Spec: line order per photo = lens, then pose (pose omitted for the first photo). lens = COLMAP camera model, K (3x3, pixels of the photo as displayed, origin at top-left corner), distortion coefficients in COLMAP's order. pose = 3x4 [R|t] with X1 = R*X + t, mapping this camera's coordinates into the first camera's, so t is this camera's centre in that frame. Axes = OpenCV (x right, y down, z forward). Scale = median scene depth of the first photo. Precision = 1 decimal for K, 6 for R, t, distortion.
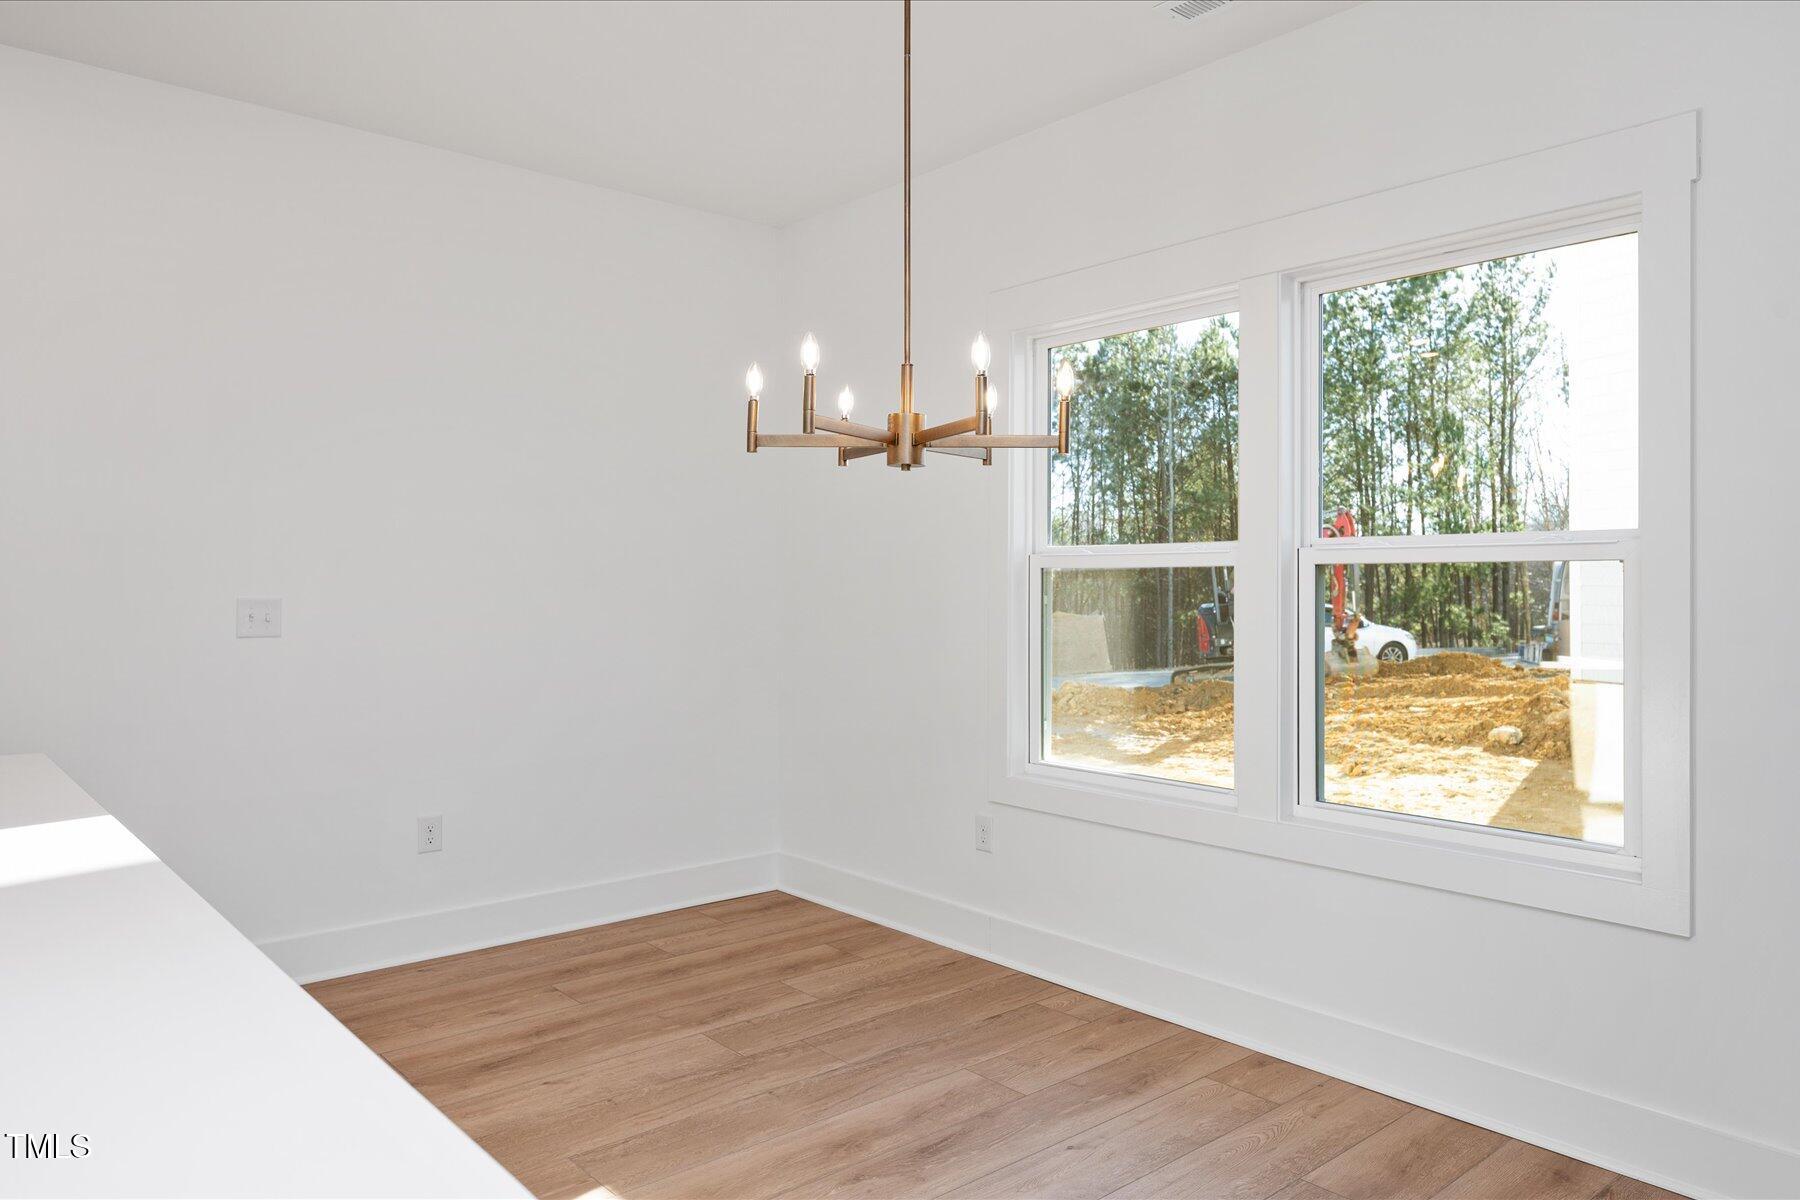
lens RADIAL K [[966.6, 0, 900.1], [0, 966.6, 588.1], [0, 0, 1]] dist [0.000557, 0.000728]
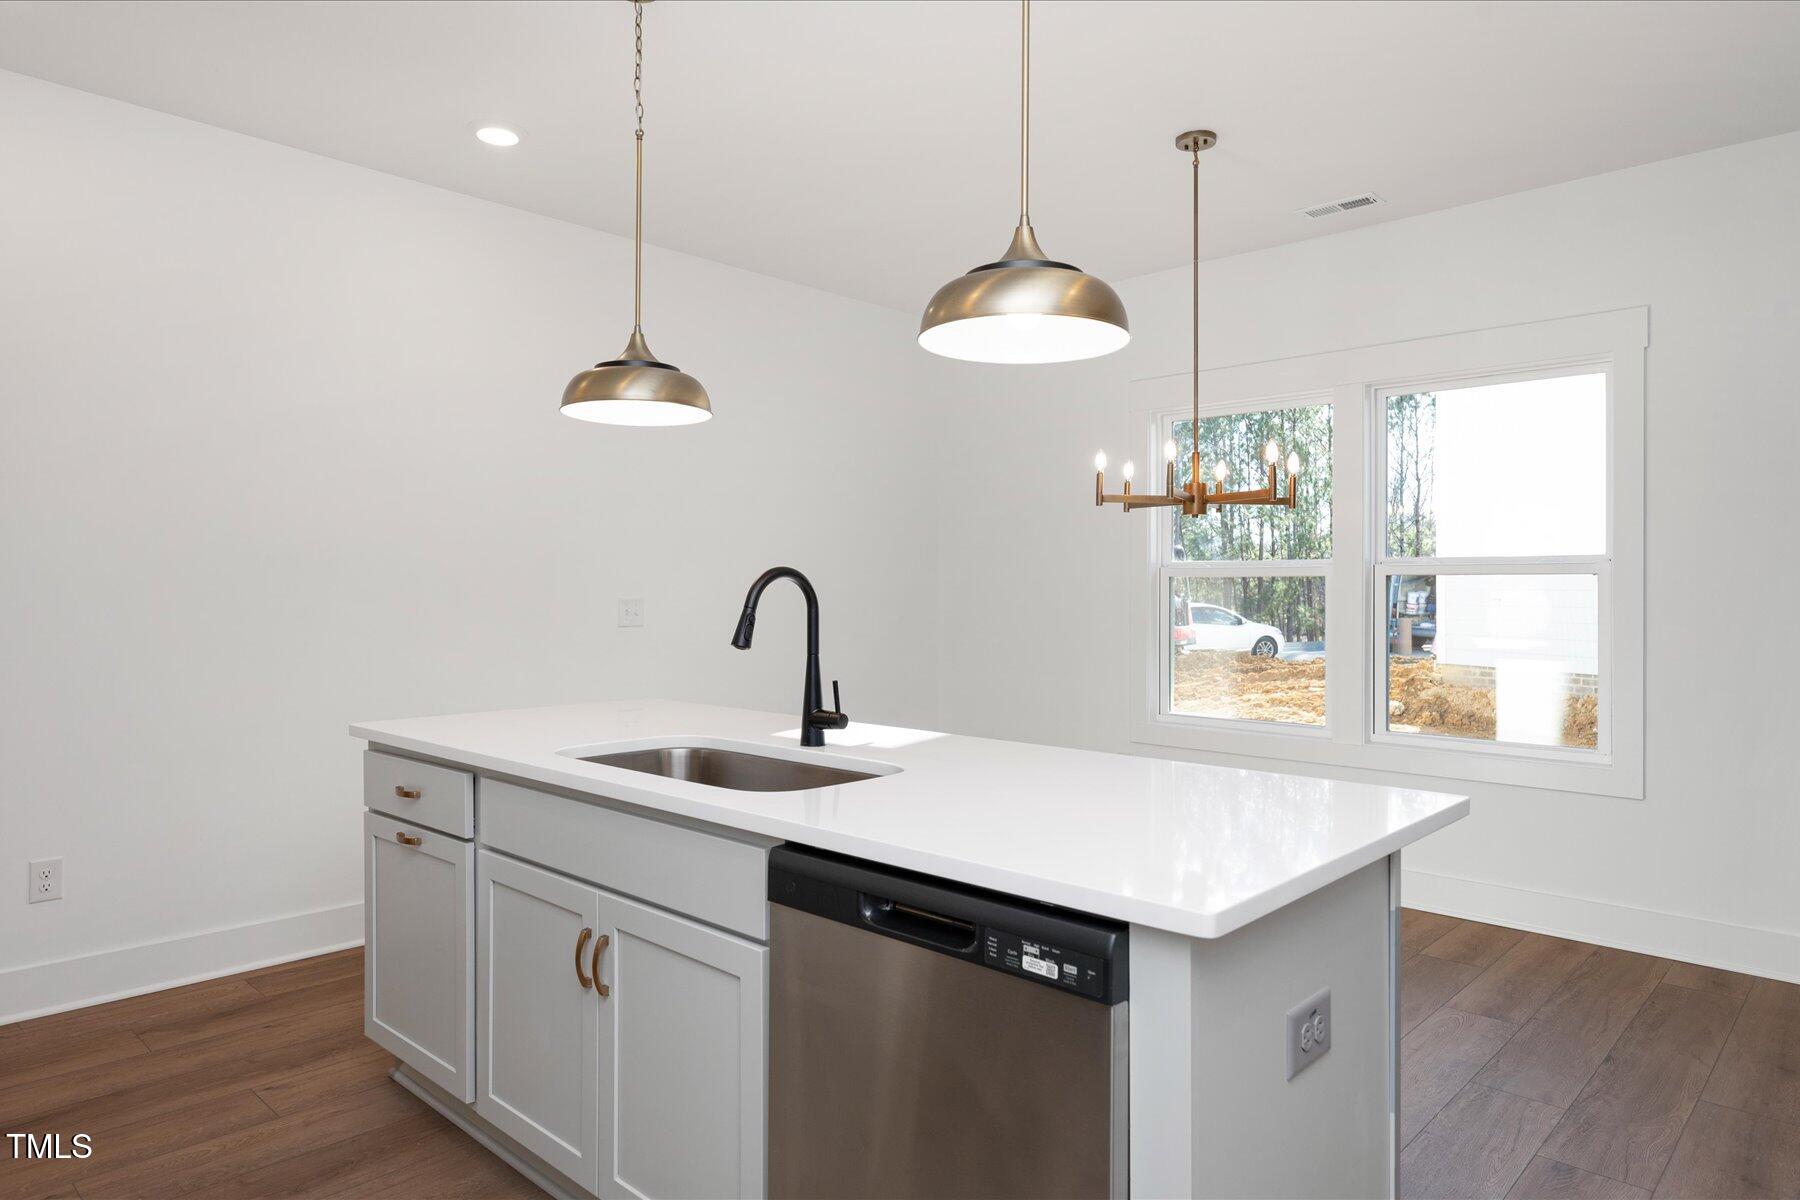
lens RADIAL K [[863.9, 0, 892.9], [0, 863.9, 590.8], [0, 0, 1]] dist [0.002210, -0.000074]
pose [[0.996852, 0.000242, 0.079284, -0.116196], [-0.000200, 1.000000, -0.000538, 0.000205], [-0.079284, 0.000521, 0.996852, -0.076010]]
